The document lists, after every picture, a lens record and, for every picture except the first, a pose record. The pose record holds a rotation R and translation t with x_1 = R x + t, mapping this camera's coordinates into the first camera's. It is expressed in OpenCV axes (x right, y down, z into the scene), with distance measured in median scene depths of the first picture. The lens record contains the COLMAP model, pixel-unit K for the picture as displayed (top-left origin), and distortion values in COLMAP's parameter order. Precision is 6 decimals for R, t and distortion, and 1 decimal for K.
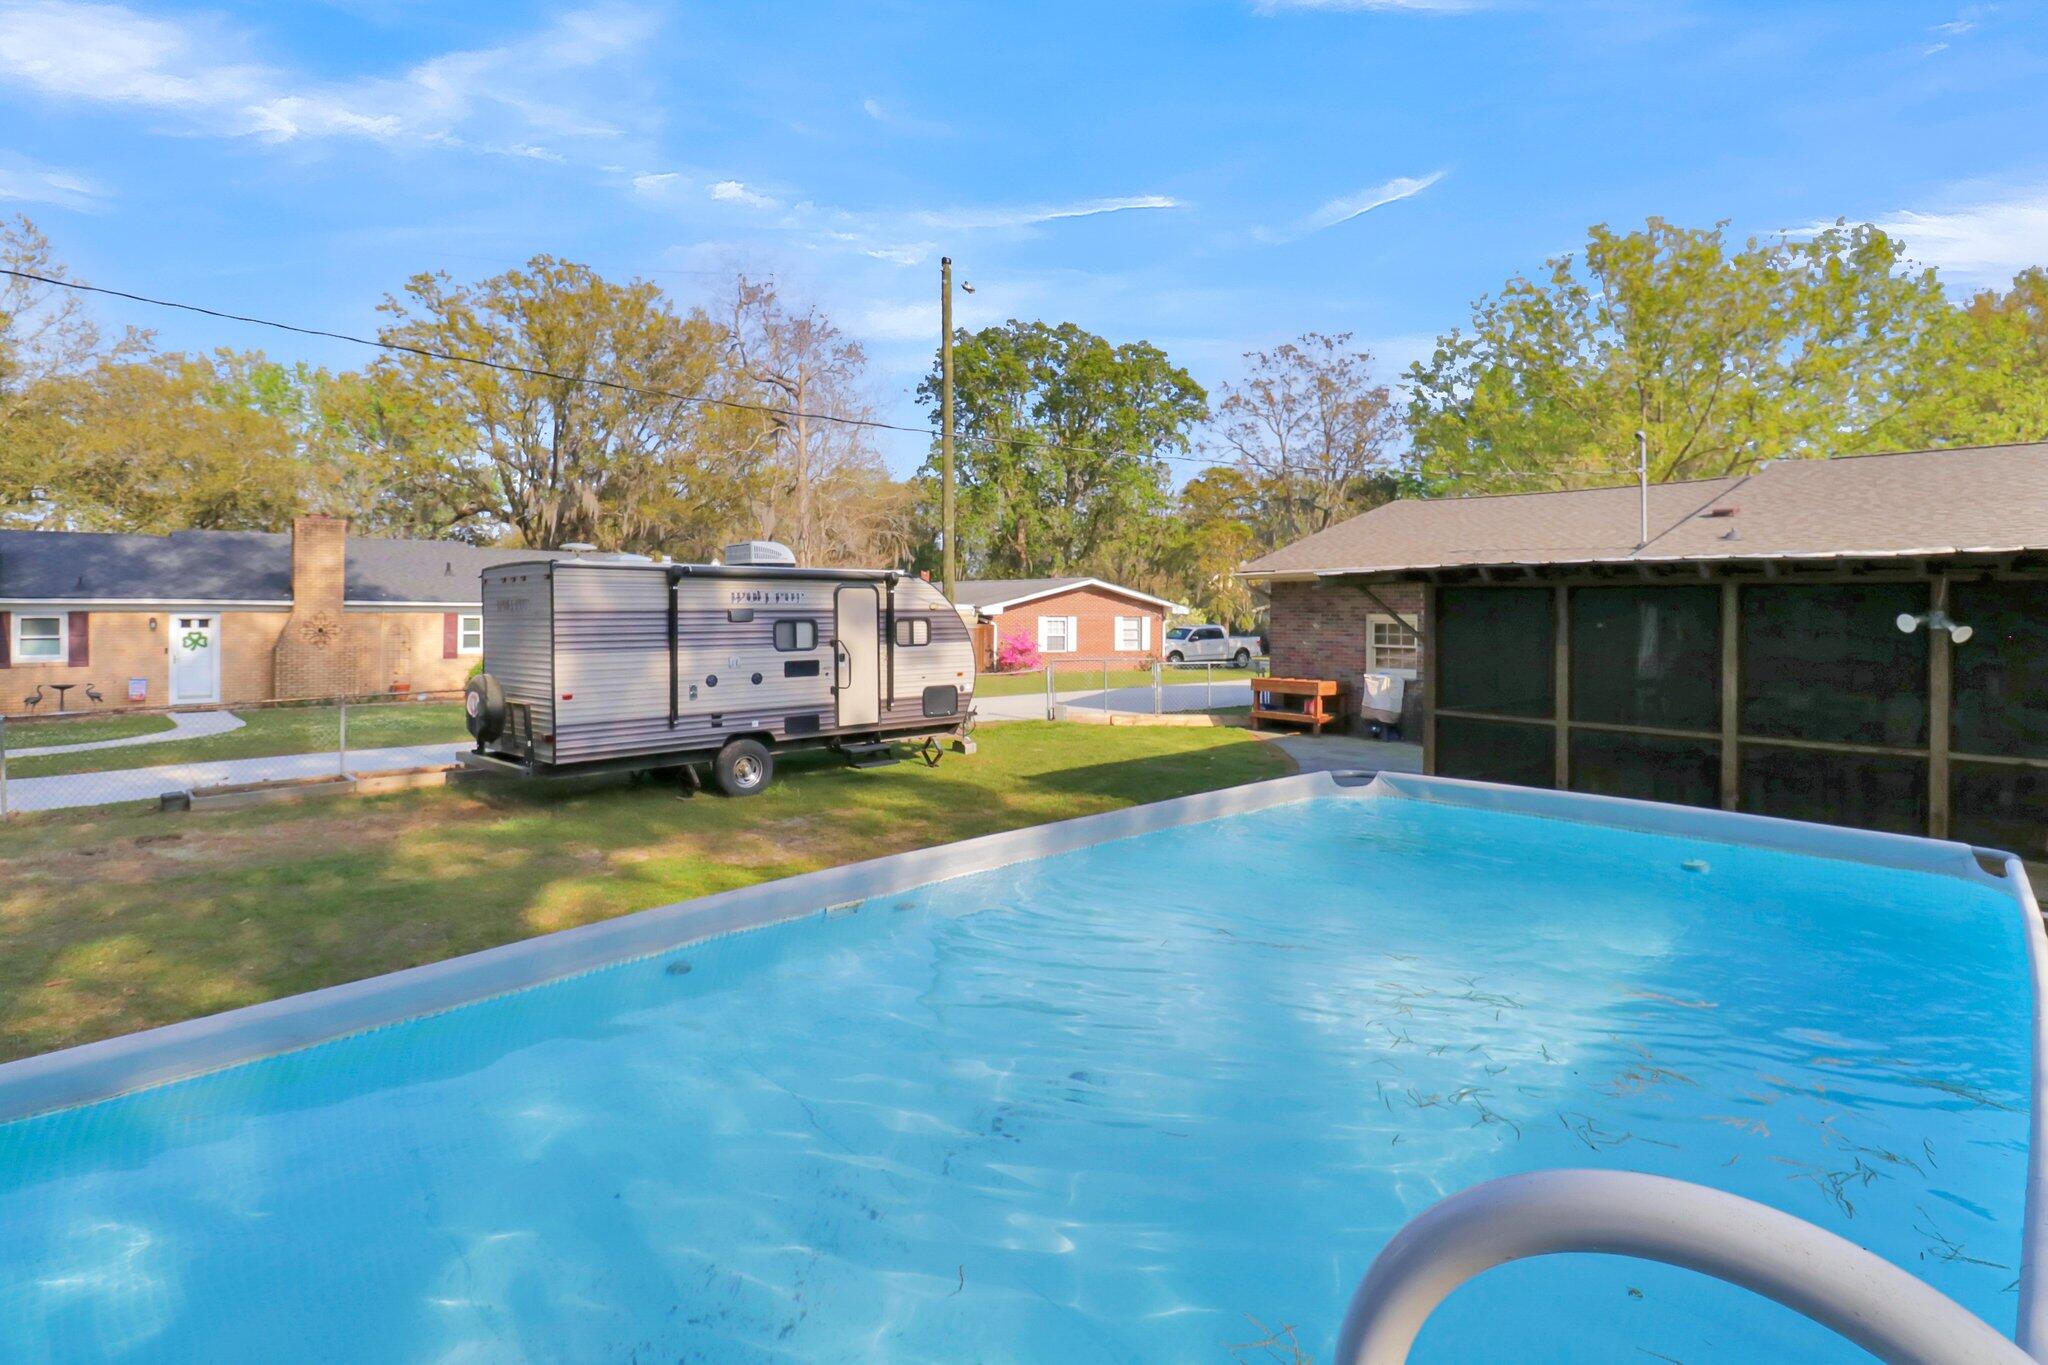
lens RADIAL K [[1043.4, 0, 1015.8], [0, 1043.4, 618.3], [0, 0, 1]] dist [-0.011895, -0.000241]
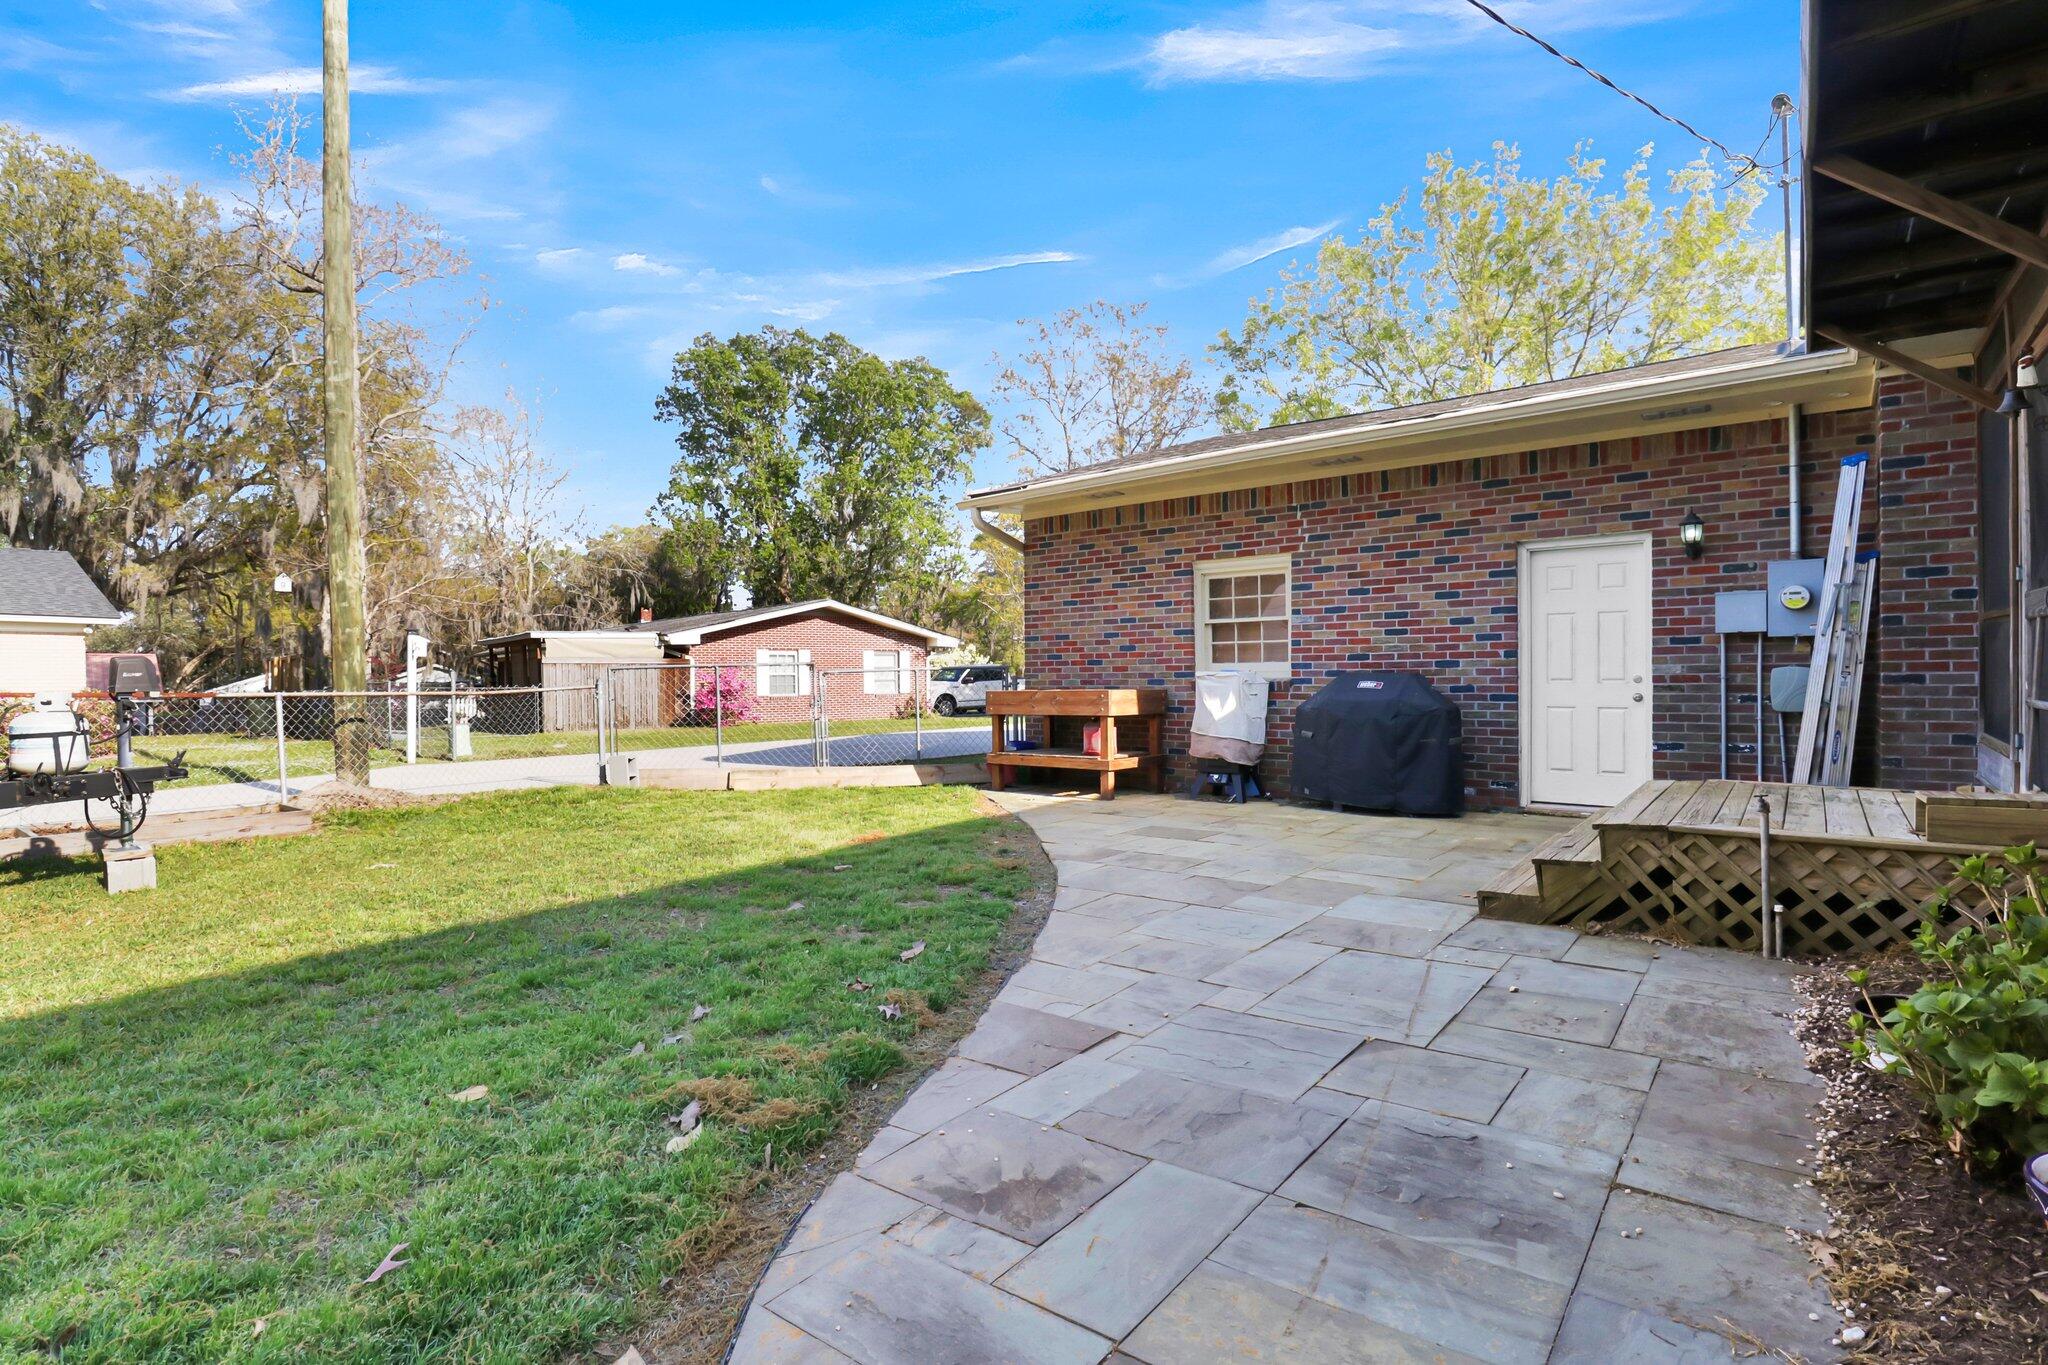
lens RADIAL K [[993.3, 0, 1029.8], [0, 993.3, 671.2], [0, 0, 1]] dist [-0.004111, -0.001021]
pose [[0.980909, -0.015286, 0.193864, 0.073488], [0.018255, 0.999742, -0.013535, 0.026749], [-0.193607, 0.016815, 0.980935, 0.245811]]
